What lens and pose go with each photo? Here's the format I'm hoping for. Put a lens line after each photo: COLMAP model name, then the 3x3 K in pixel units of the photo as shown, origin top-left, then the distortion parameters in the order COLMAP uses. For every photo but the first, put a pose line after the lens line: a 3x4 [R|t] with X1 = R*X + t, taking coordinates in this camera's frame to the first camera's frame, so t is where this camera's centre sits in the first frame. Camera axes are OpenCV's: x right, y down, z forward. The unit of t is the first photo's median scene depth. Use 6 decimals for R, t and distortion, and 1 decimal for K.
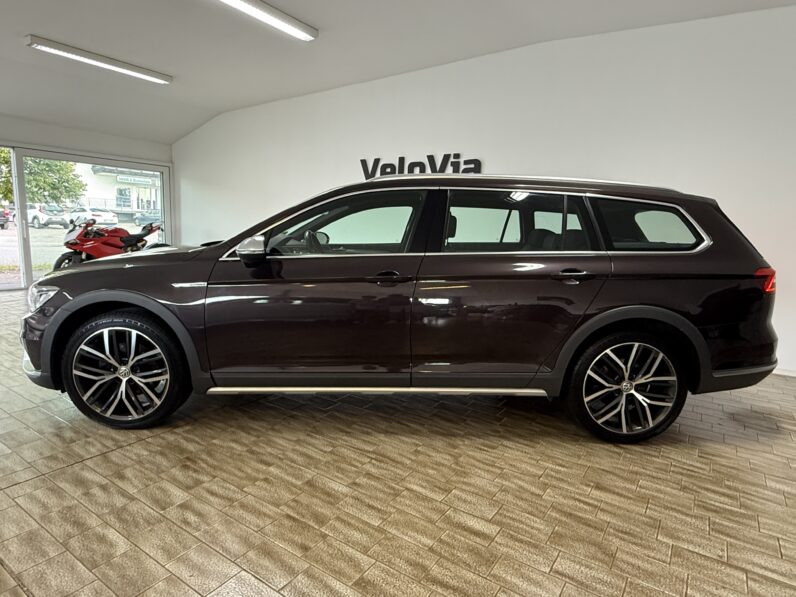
lens RADIAL K [[472.1, 0, 395.9], [0, 472.1, 297.4], [0, 0, 1]] dist [-0.001115, 0.000465]
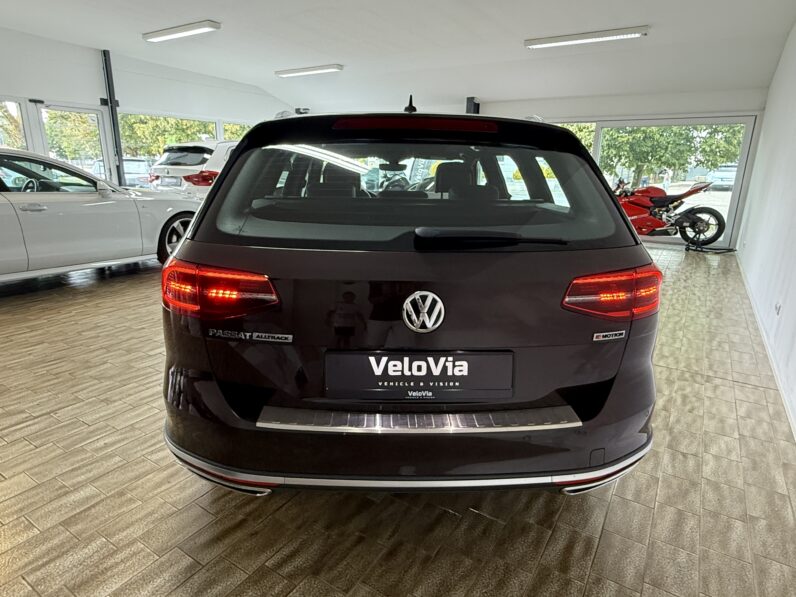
lens RADIAL K [[472.1, 0, 397.2], [0, 472.1, 299.8], [0, 0, 1]] dist [-0.001115, 0.000465]
pose [[0.027340, 0.238431, -0.970775, 1.390489], [-0.162889, 0.959220, 0.231005, -0.186330], [0.986266, 0.151813, 0.065063, 1.293360]]
